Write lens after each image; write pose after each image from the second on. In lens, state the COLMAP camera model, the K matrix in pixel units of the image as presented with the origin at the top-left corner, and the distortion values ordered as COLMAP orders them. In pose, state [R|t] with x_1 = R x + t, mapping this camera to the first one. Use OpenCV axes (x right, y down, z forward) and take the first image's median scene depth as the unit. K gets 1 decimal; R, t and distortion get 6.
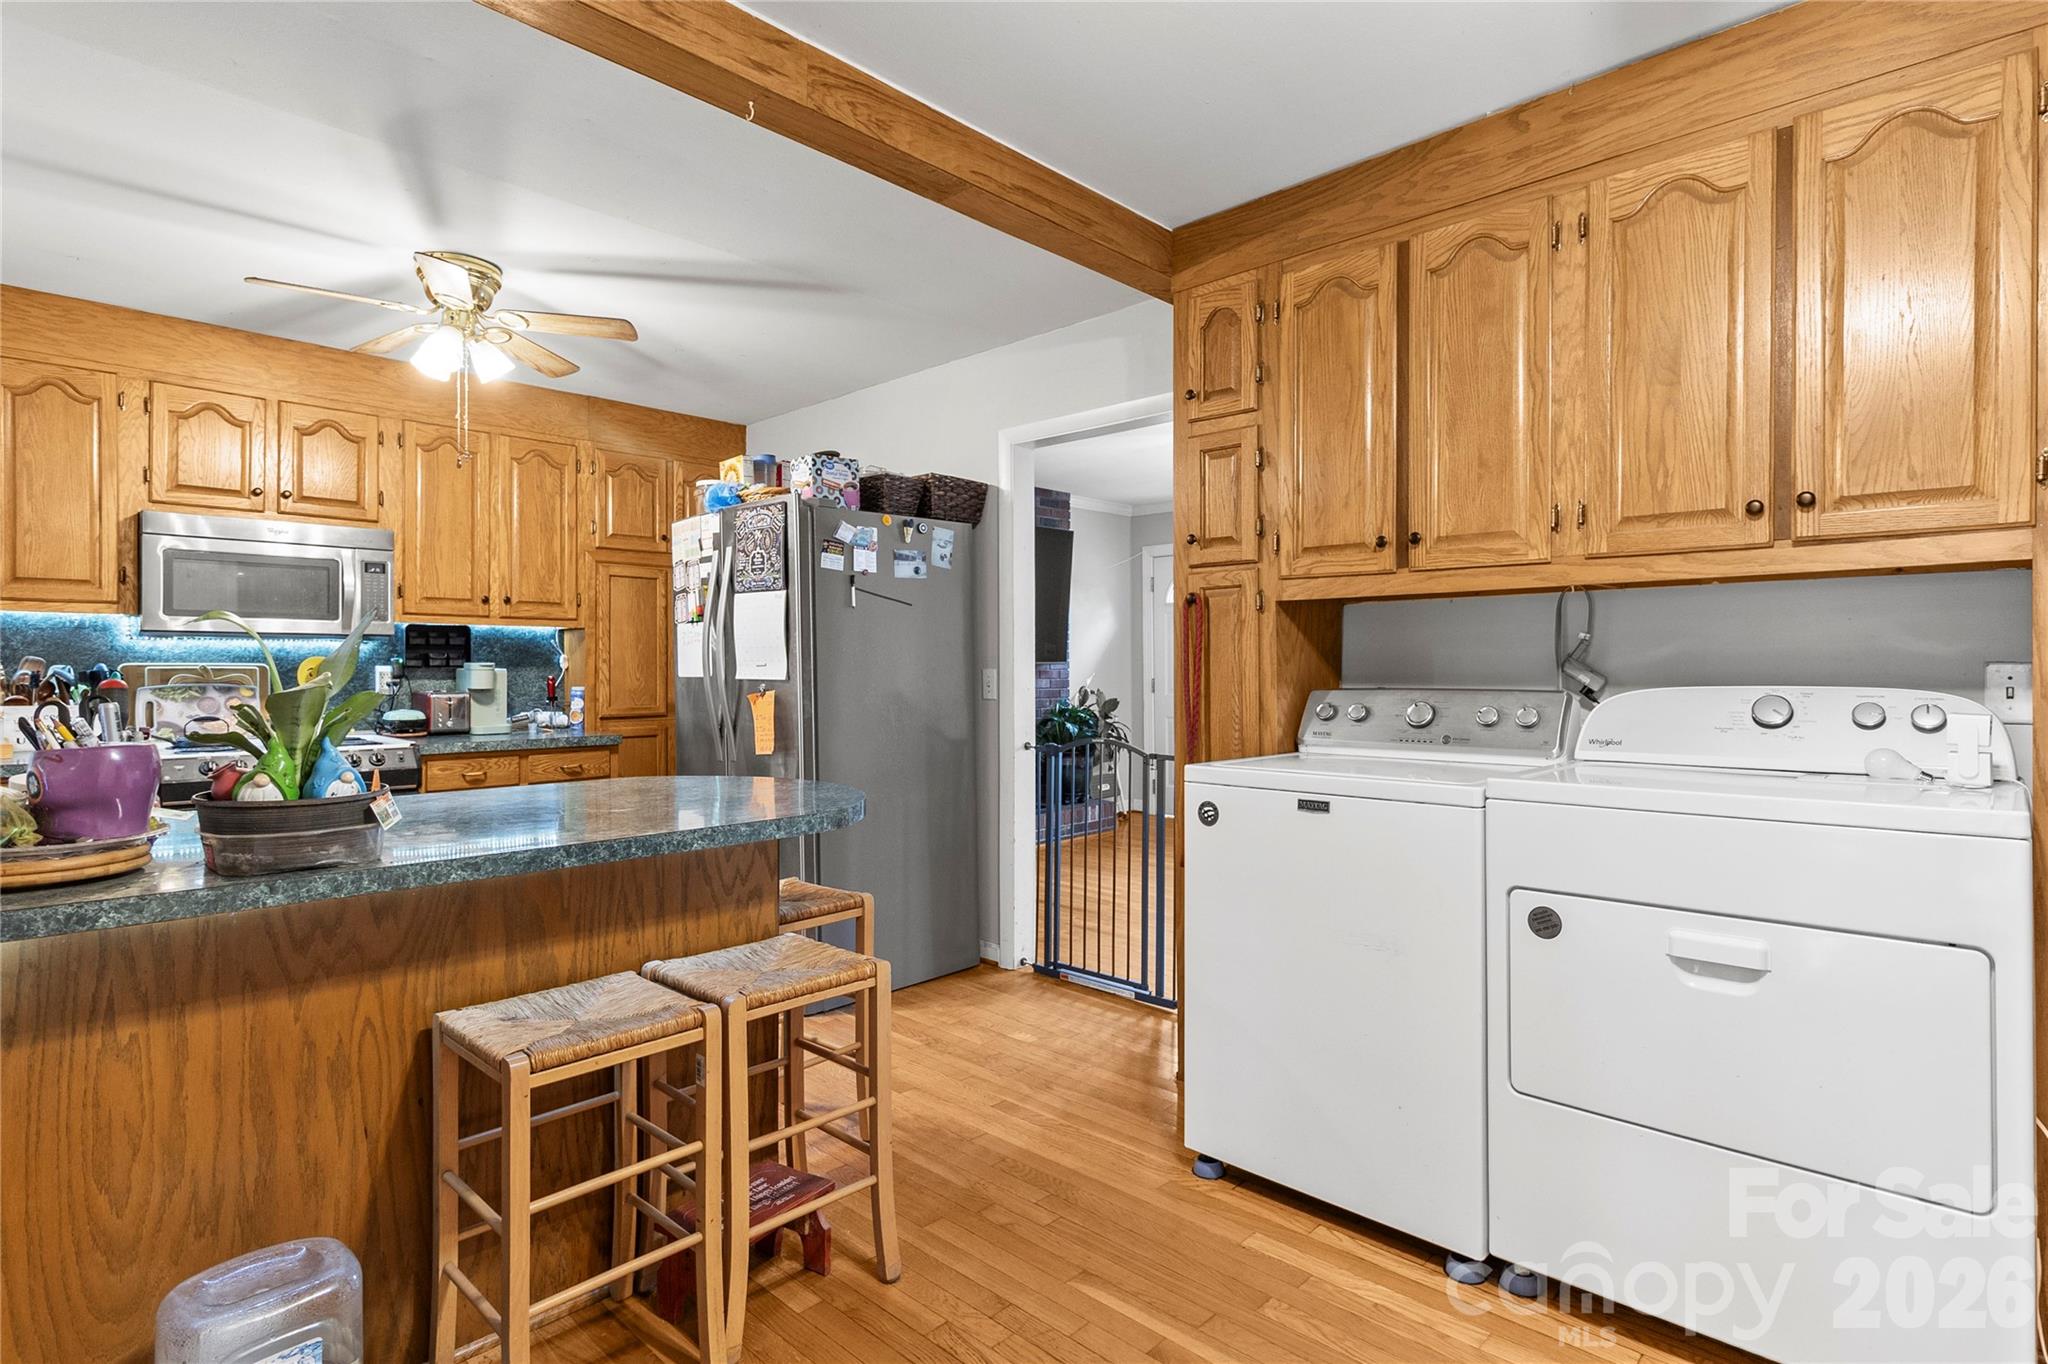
lens RADIAL K [[1018.8, 0, 1043.1], [0, 1018.8, 671.6], [0, 0, 1]] dist [-0.001038, -0.001618]
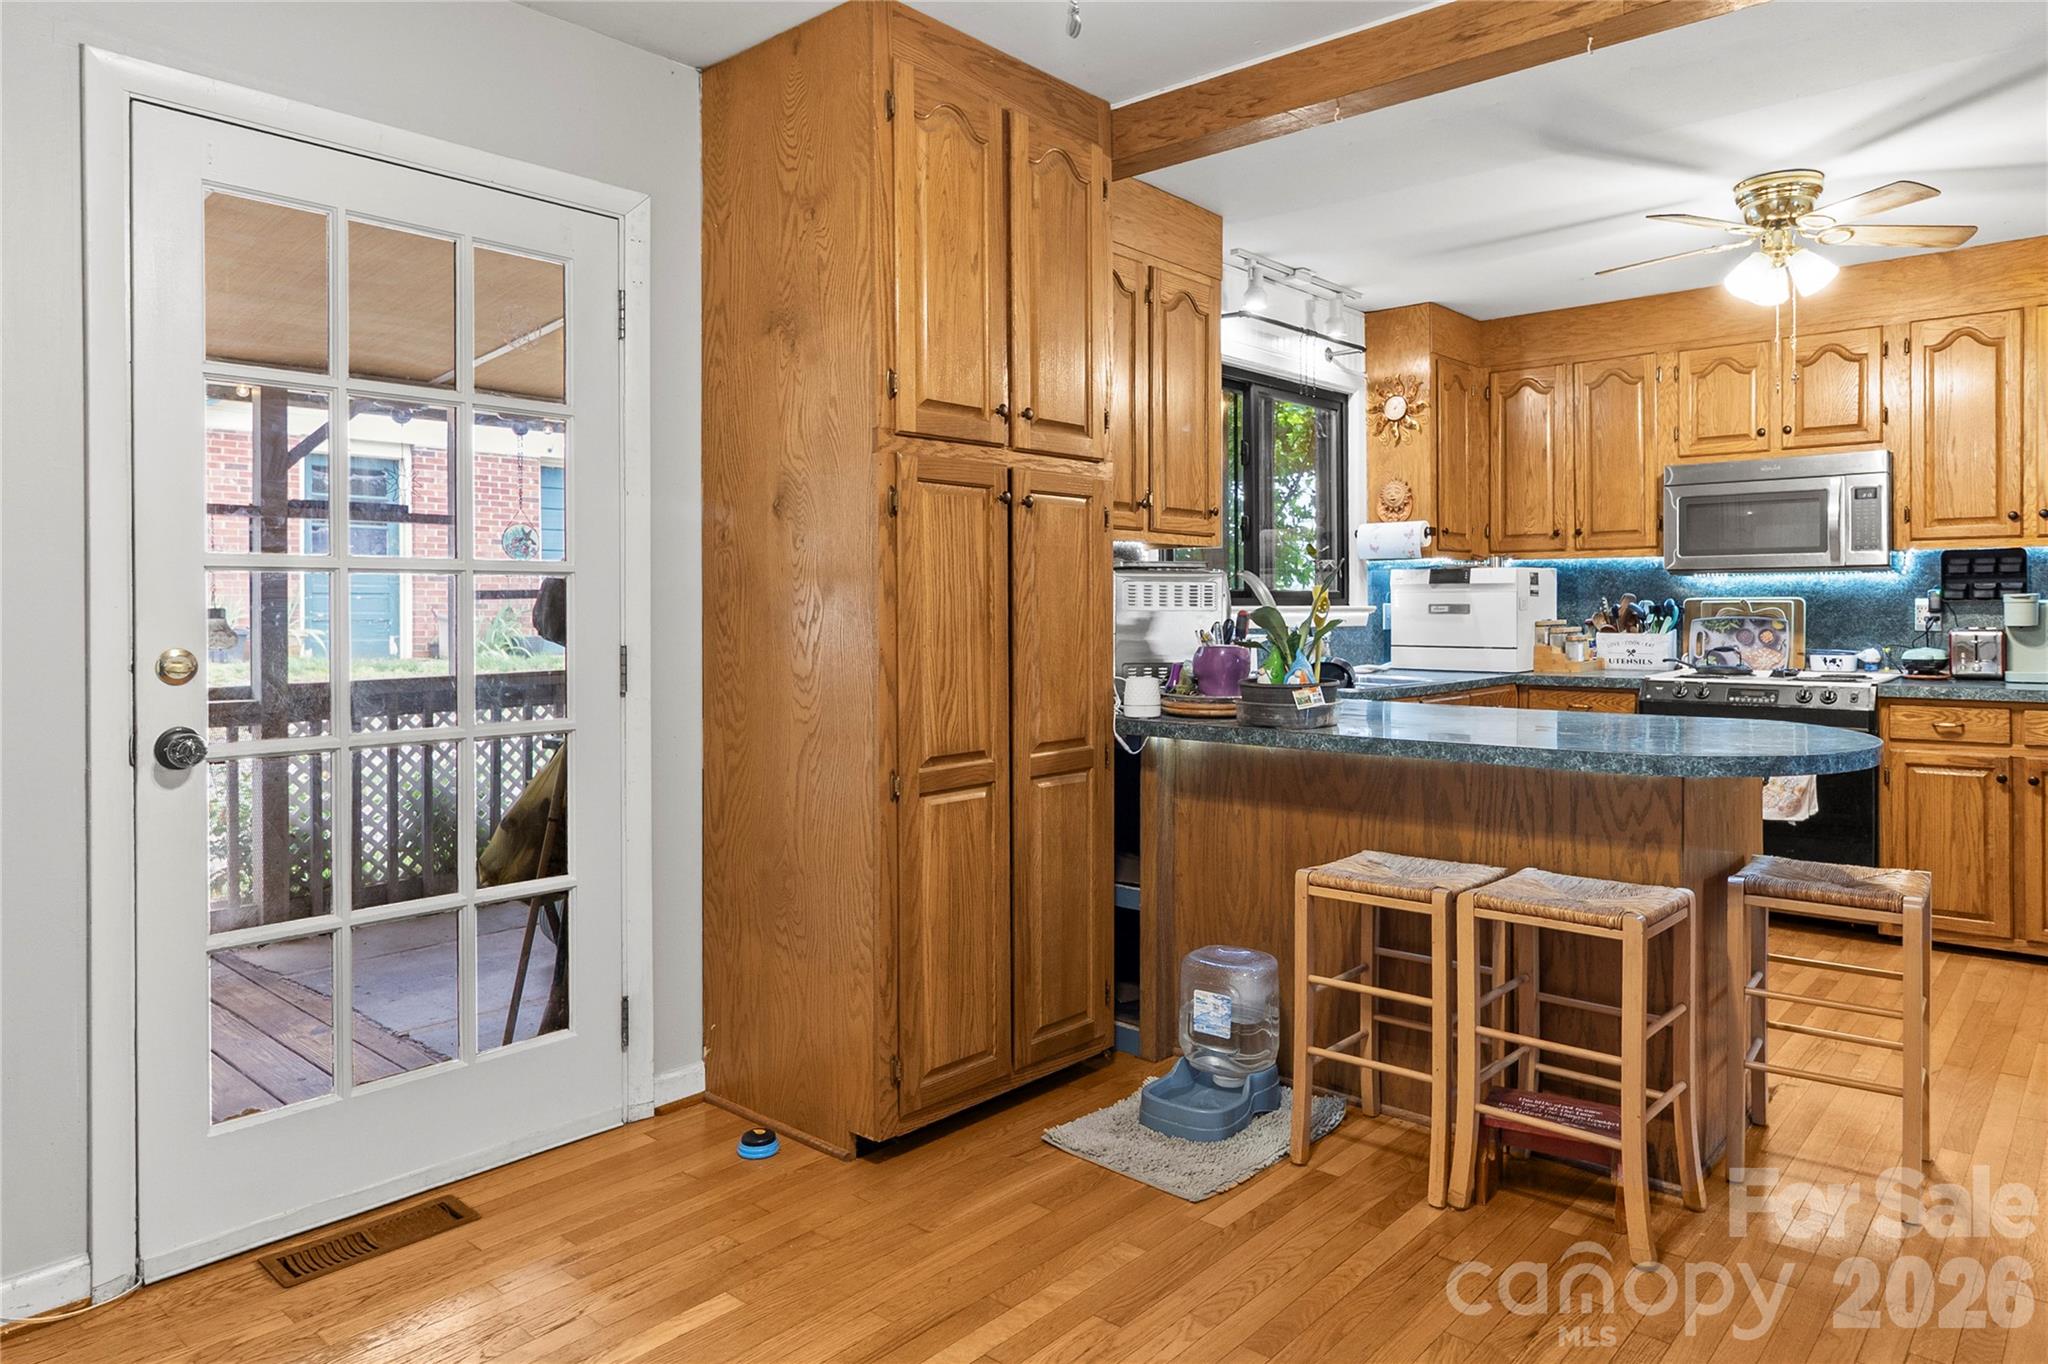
lens RADIAL K [[1283.0, 0, 1053.7], [0, 1283.0, 616.2], [0, 0, 1]] dist [-0.002203, -0.000179]
pose [[0.047212, 0.006337, -0.998865, 0.523551], [0.002281, 0.999977, 0.006451, 0.001155], [0.998882, -0.002583, 0.047197, 0.224920]]
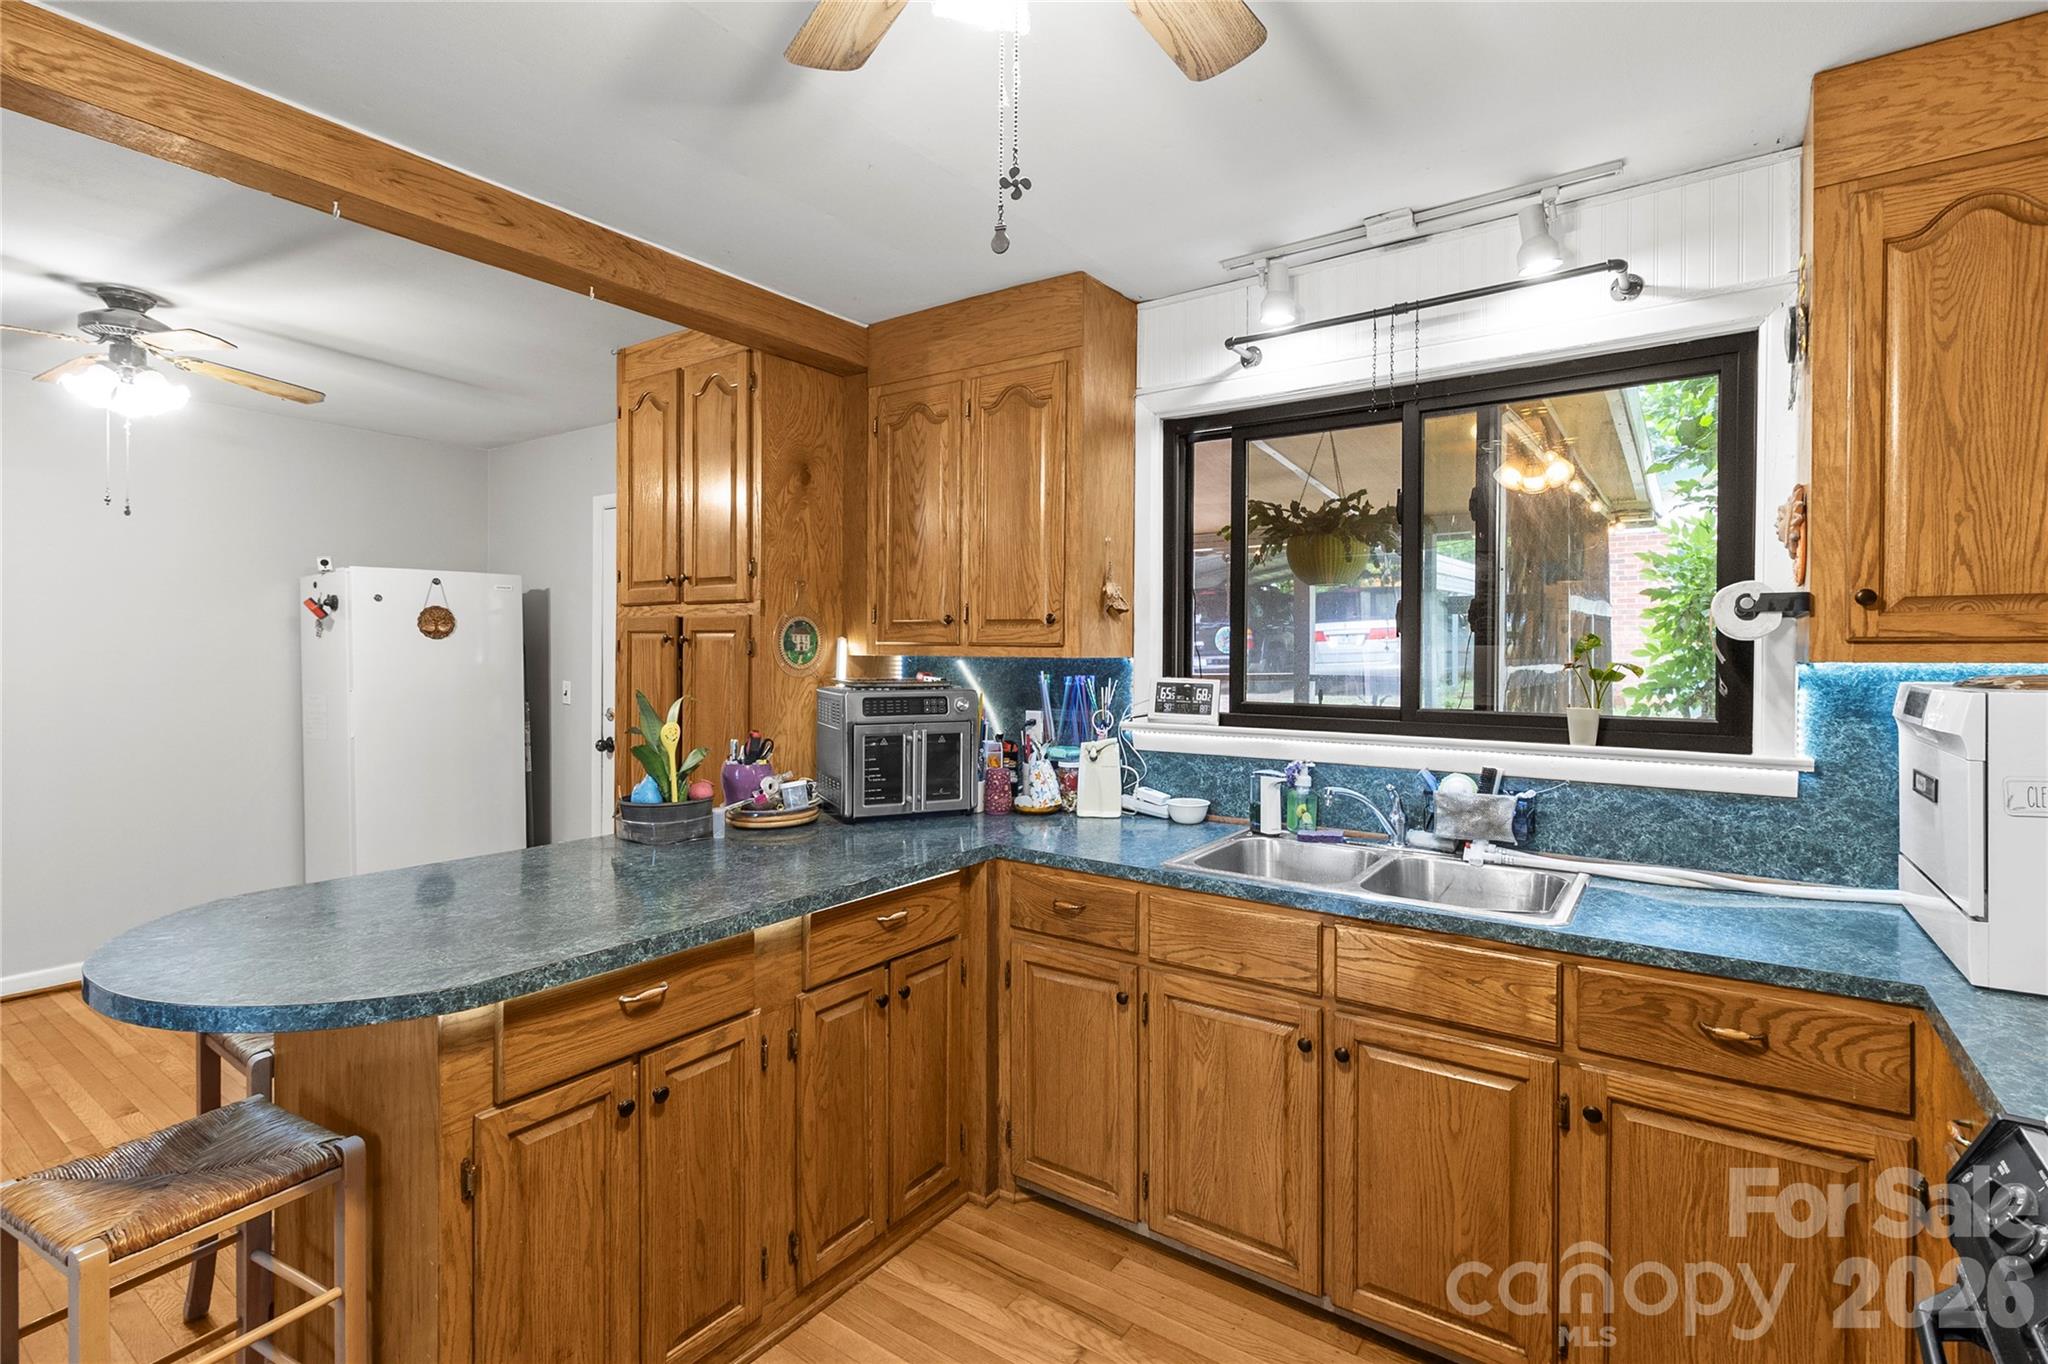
lens RADIAL K [[956.0, 0, 1042.2], [0, 956.0, 658.4], [0, 0, 1]] dist [0.002087, 0.000209]
pose [[-0.988224, -0.005153, -0.152925, -0.469185], [-0.006371, 0.999952, 0.007478, -0.057314], [0.152879, 0.008364, -0.988210, 1.140349]]
